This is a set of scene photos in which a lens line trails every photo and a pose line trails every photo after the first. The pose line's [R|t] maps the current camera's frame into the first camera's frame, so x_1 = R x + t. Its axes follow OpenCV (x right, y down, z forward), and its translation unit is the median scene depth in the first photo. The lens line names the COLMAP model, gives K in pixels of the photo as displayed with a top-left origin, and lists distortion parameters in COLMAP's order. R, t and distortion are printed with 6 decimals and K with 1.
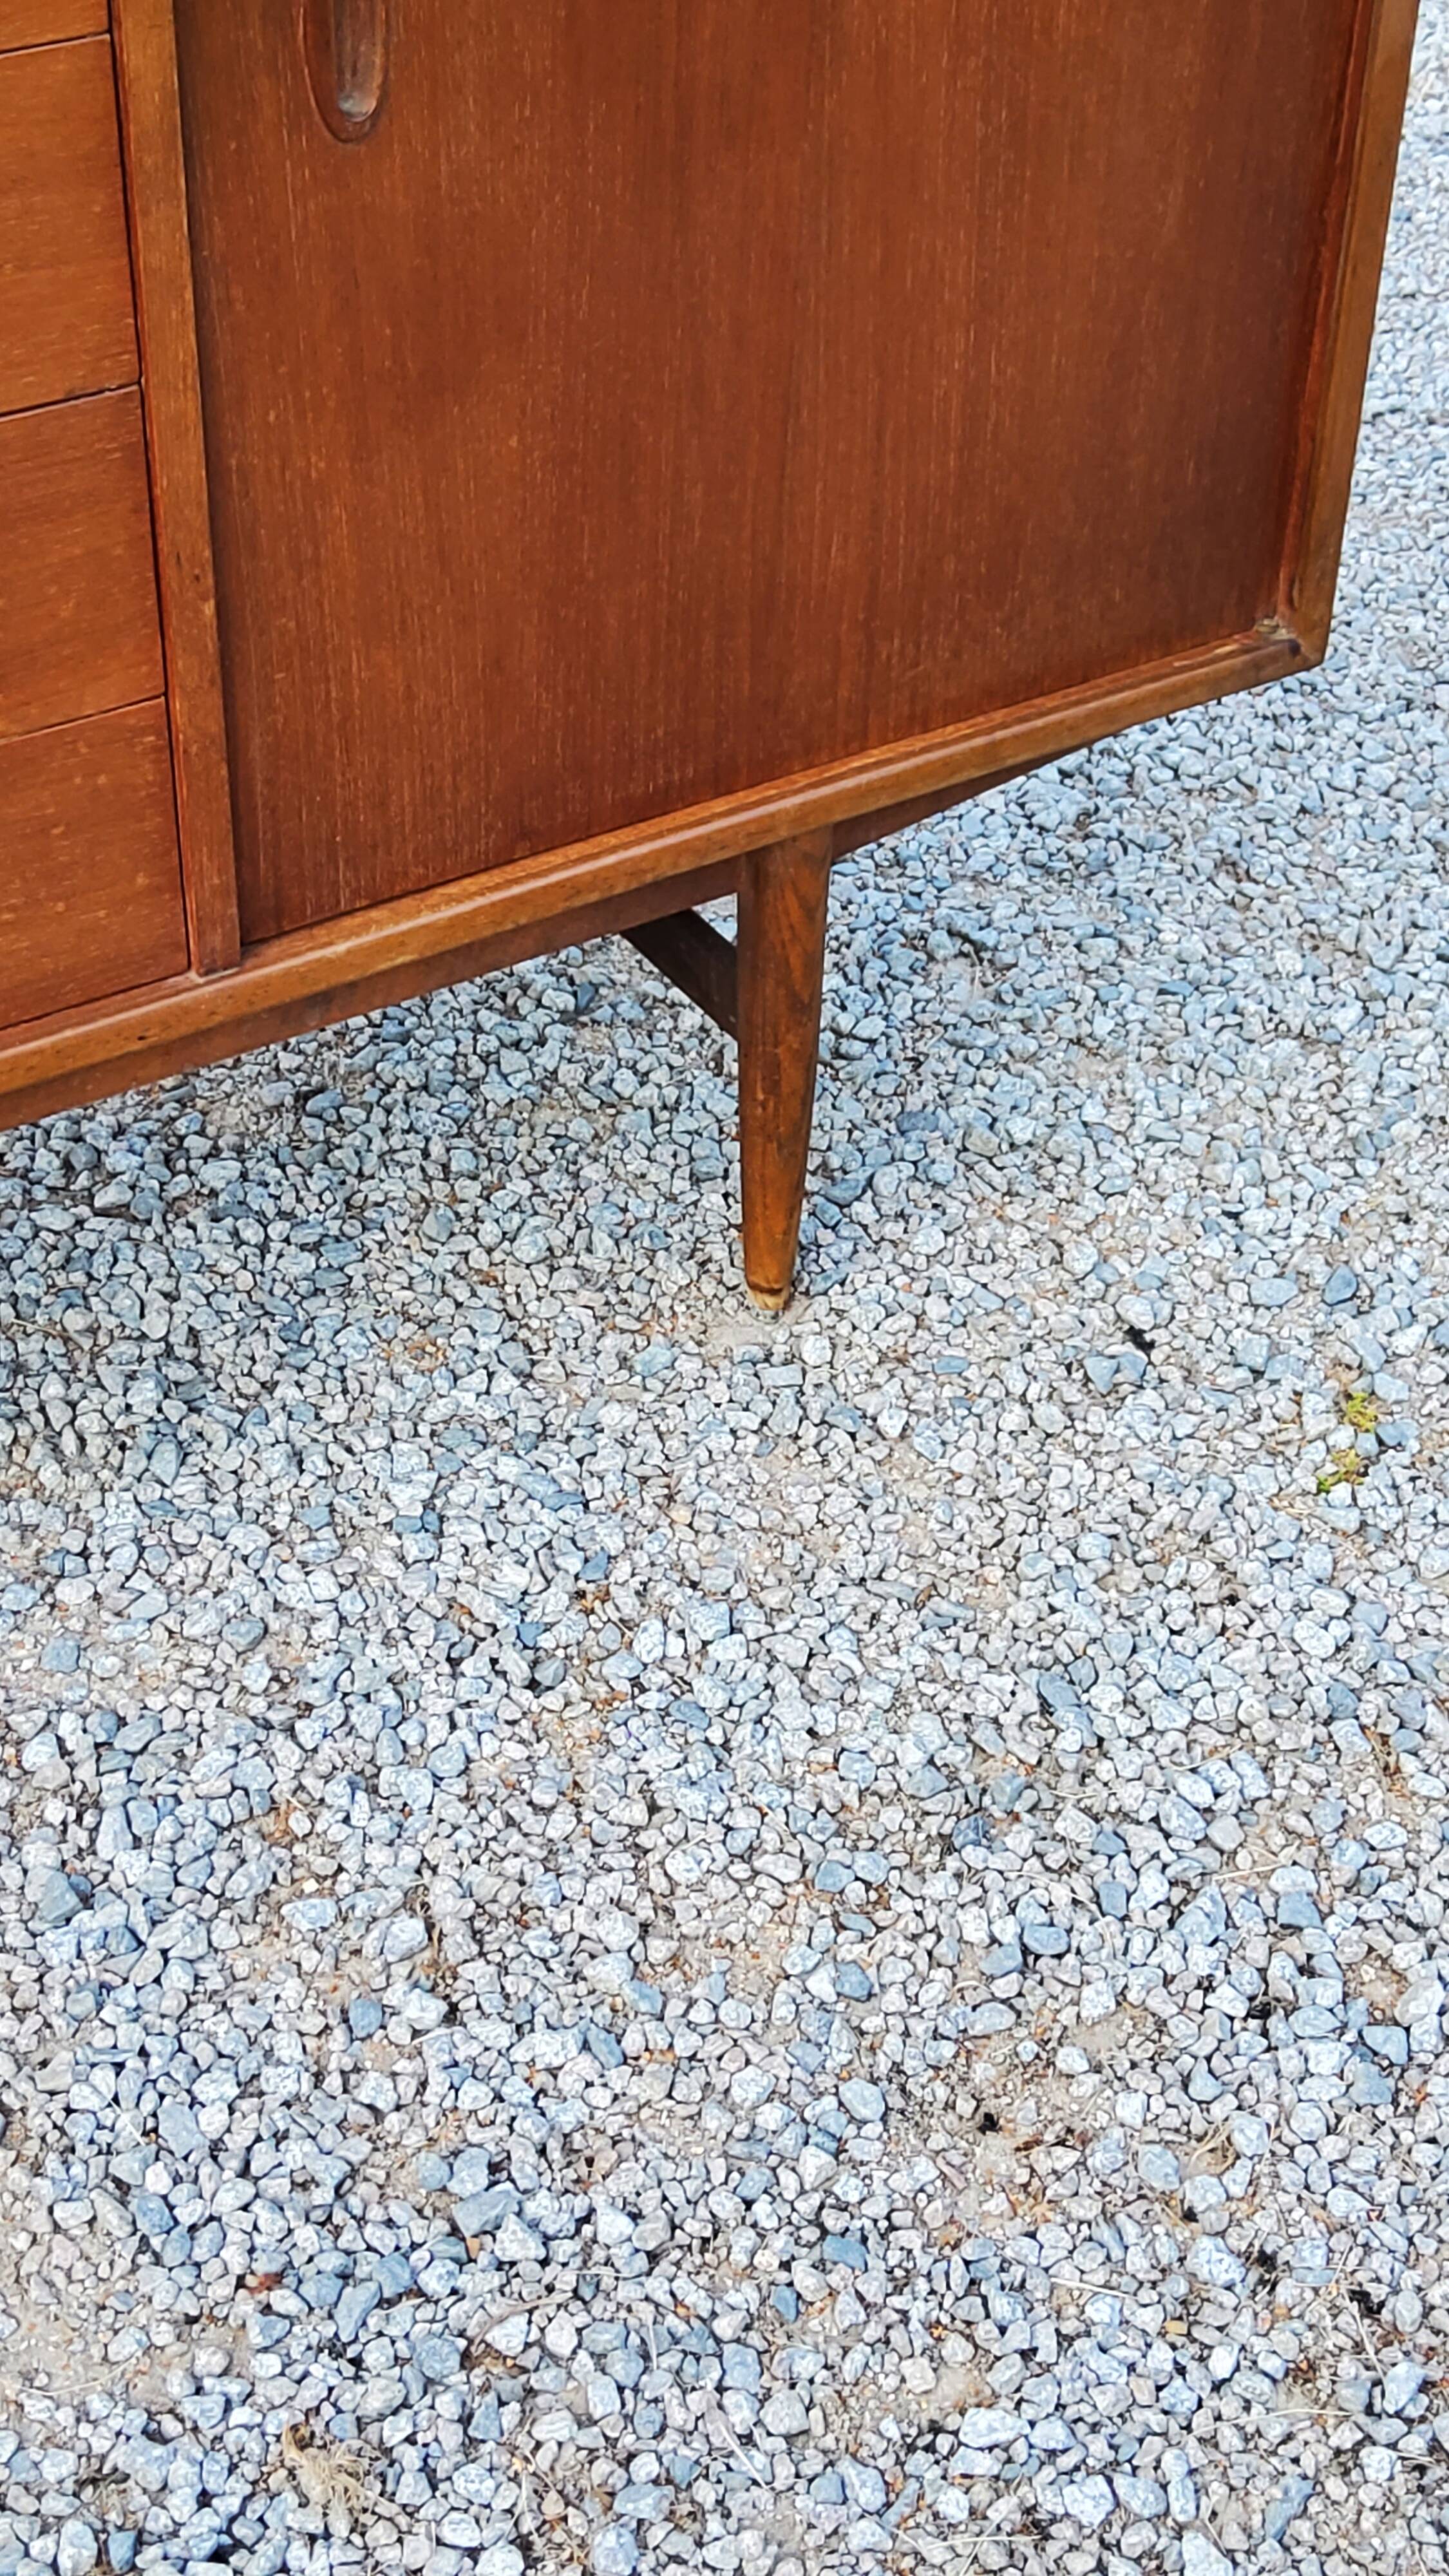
lens RADIAL K [[3831.1, 0, 741.8], [0, 3831.1, 1270.5], [0, 0, 1]] dist [0.105502, 0.000000]
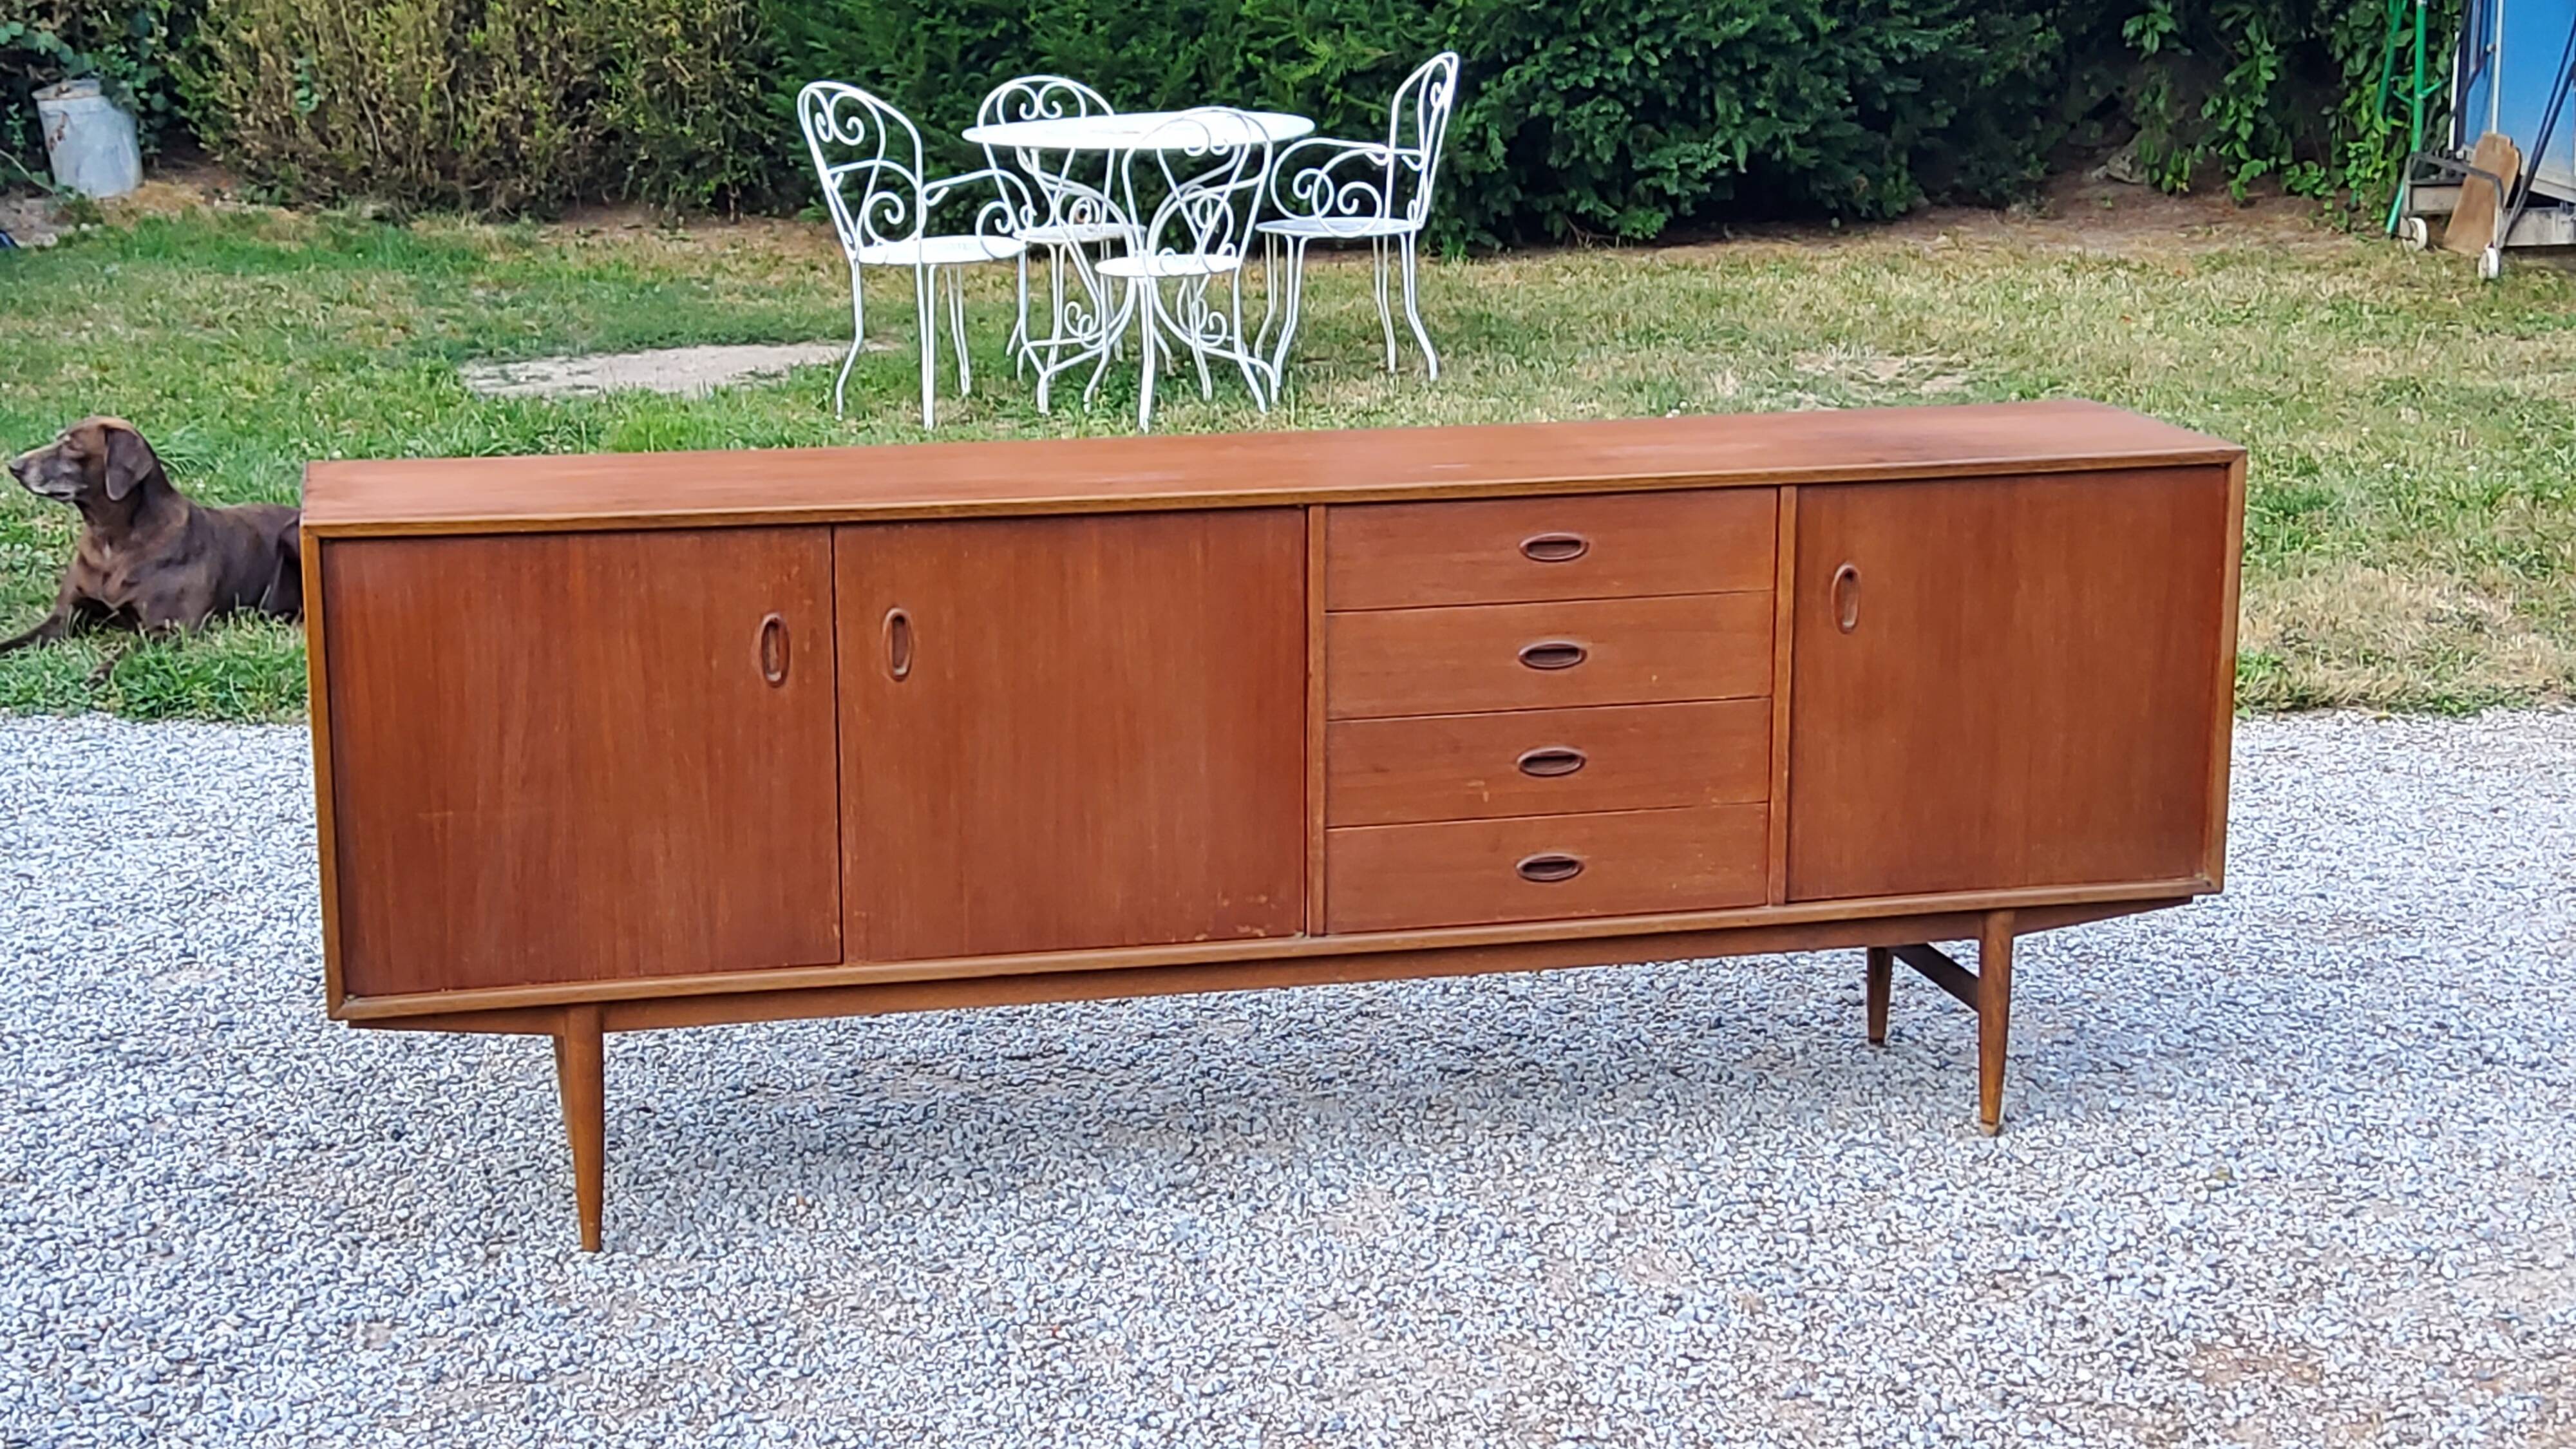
lens RADIAL K [[3831.1, 0, 1270.9], [0, 3831.1, 669.6], [0, 0, 1]] dist [0.105502, 0.000000]
pose [[0.943718, 0.037563, -0.328610, 0.409343], [-0.184049, 0.885139, -0.427382, 0.974673], [0.274812, 0.463809, 0.842235, -1.492969]]
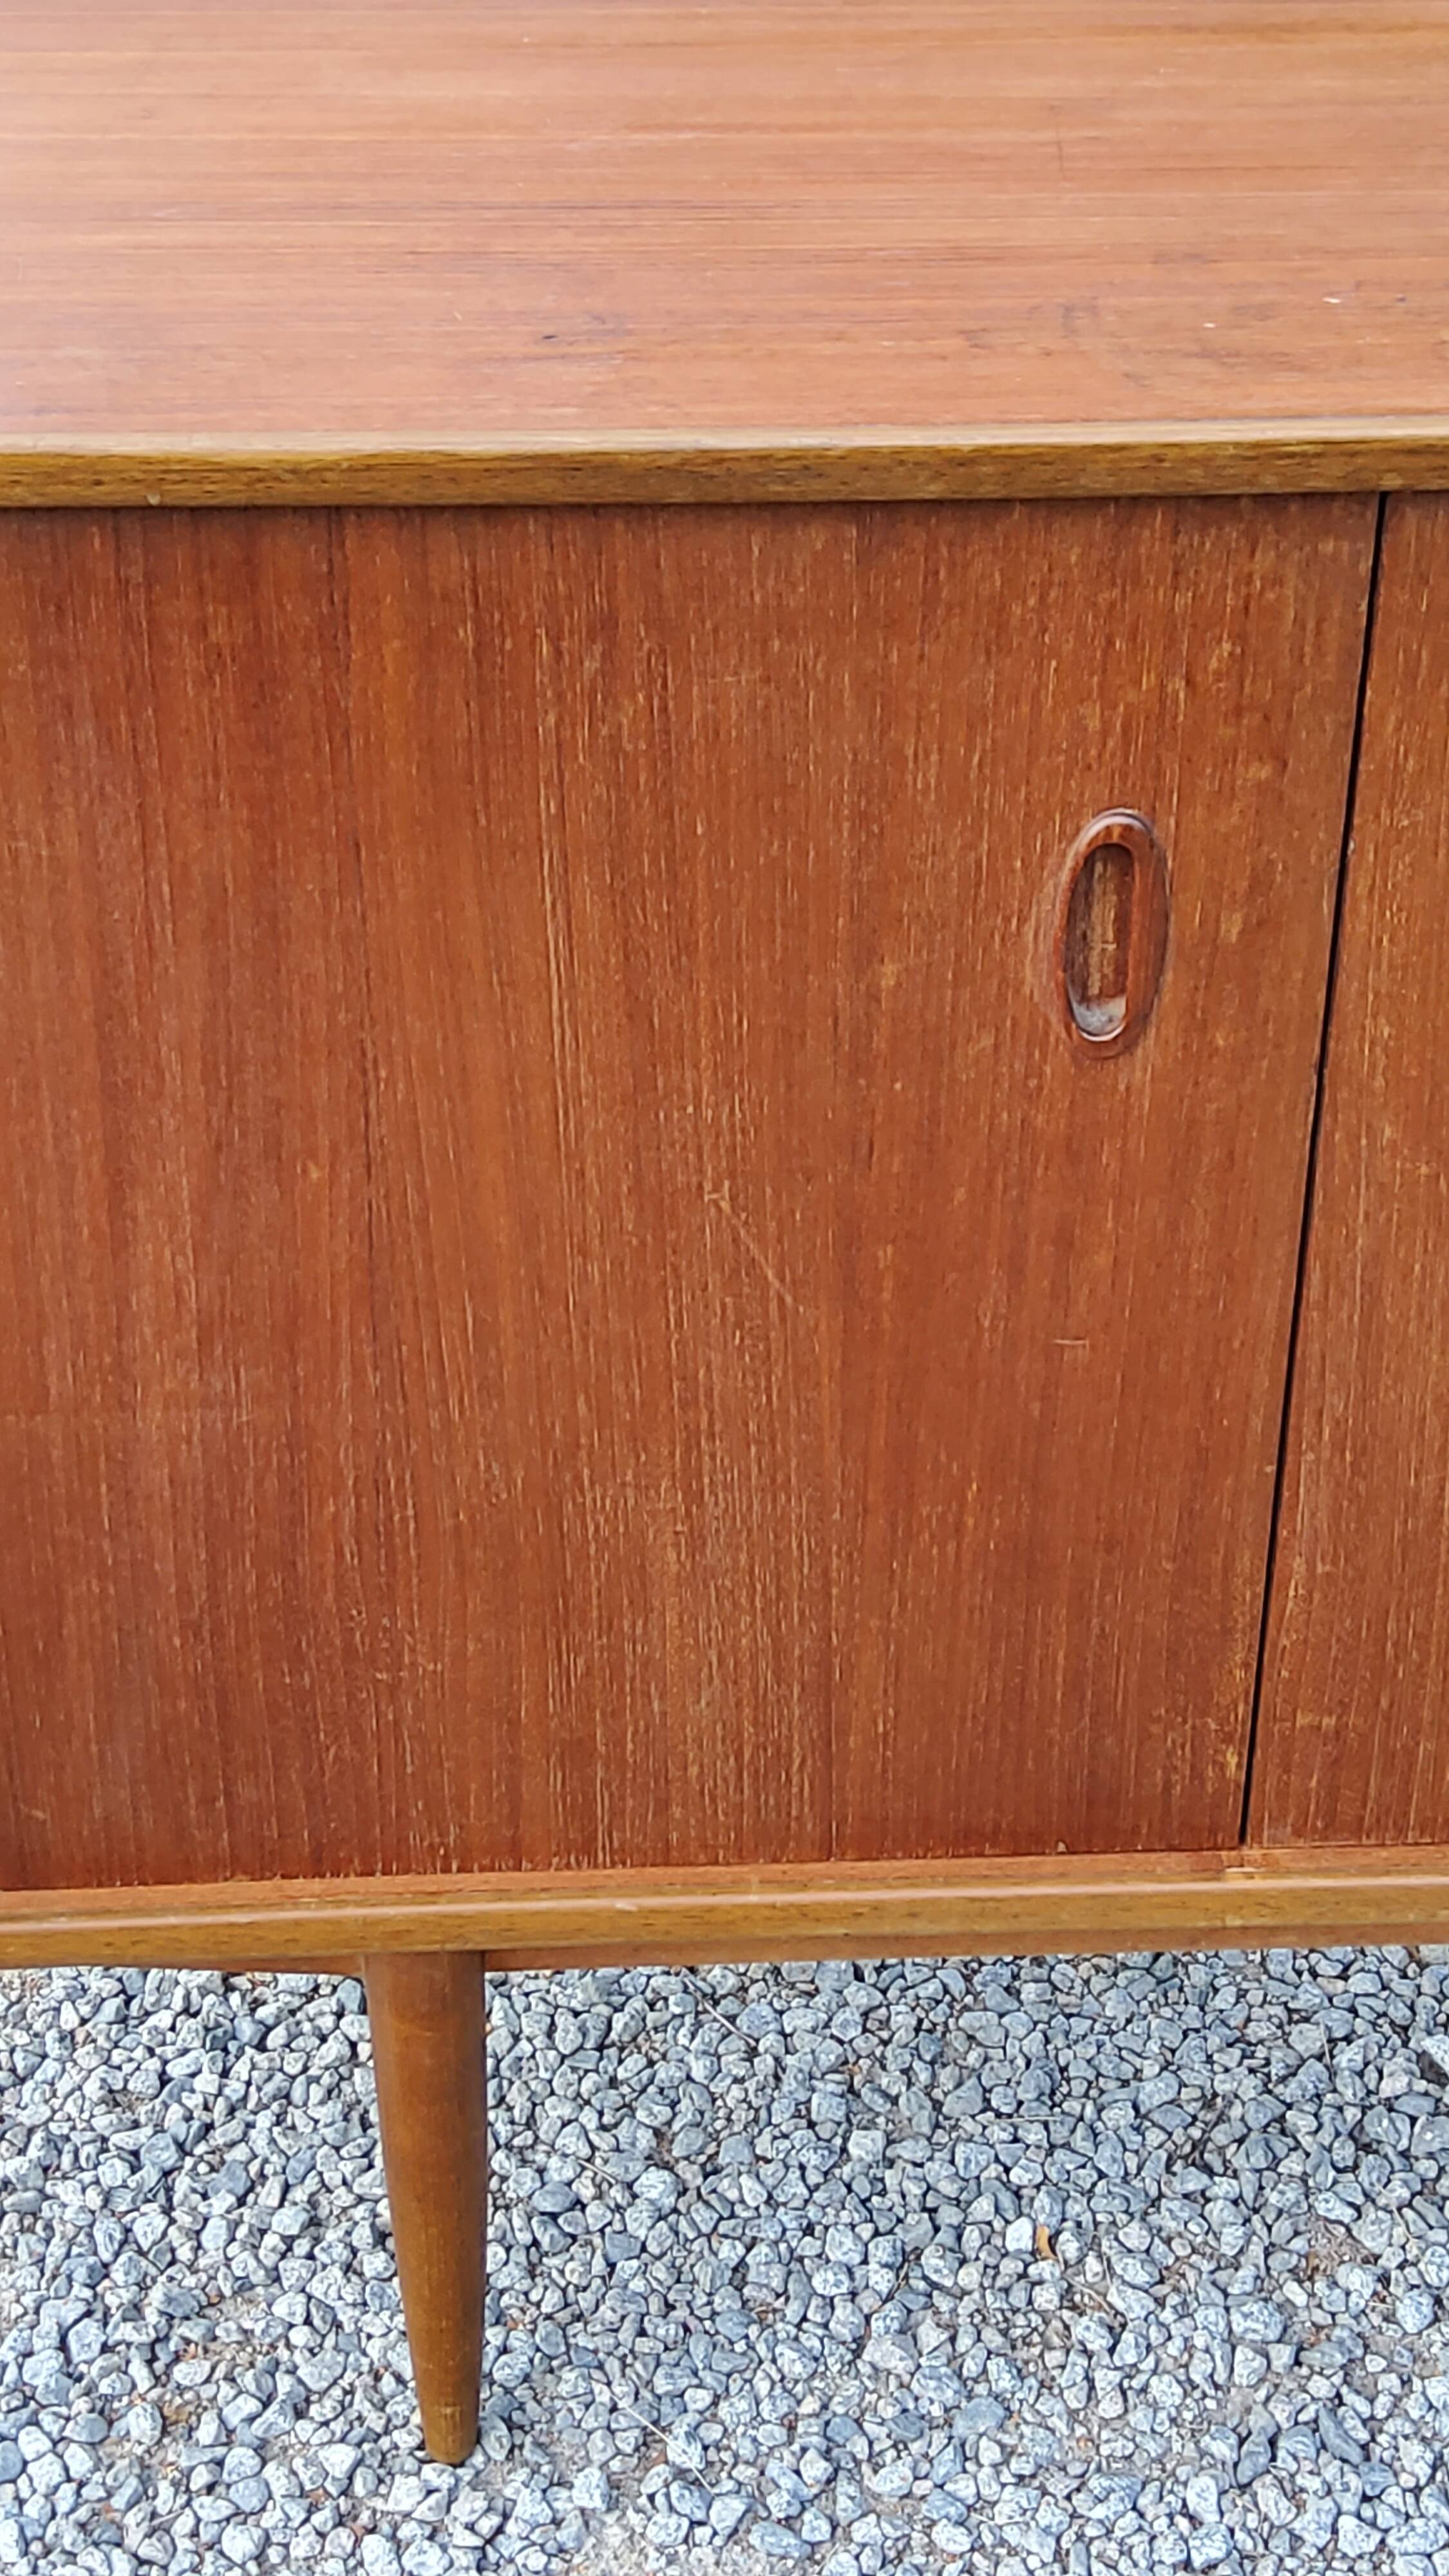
lens RADIAL K [[3831.1, 0, 742.9], [0, 3831.1, 1260.1], [0, 0, 1]] dist [0.105502, 0.000000]
pose [[0.869040, 0.257033, -0.422734, -0.456156], [-0.292631, 0.956010, -0.020302, 0.061975], [0.398920, 0.141349, 0.906026, -0.137476]]
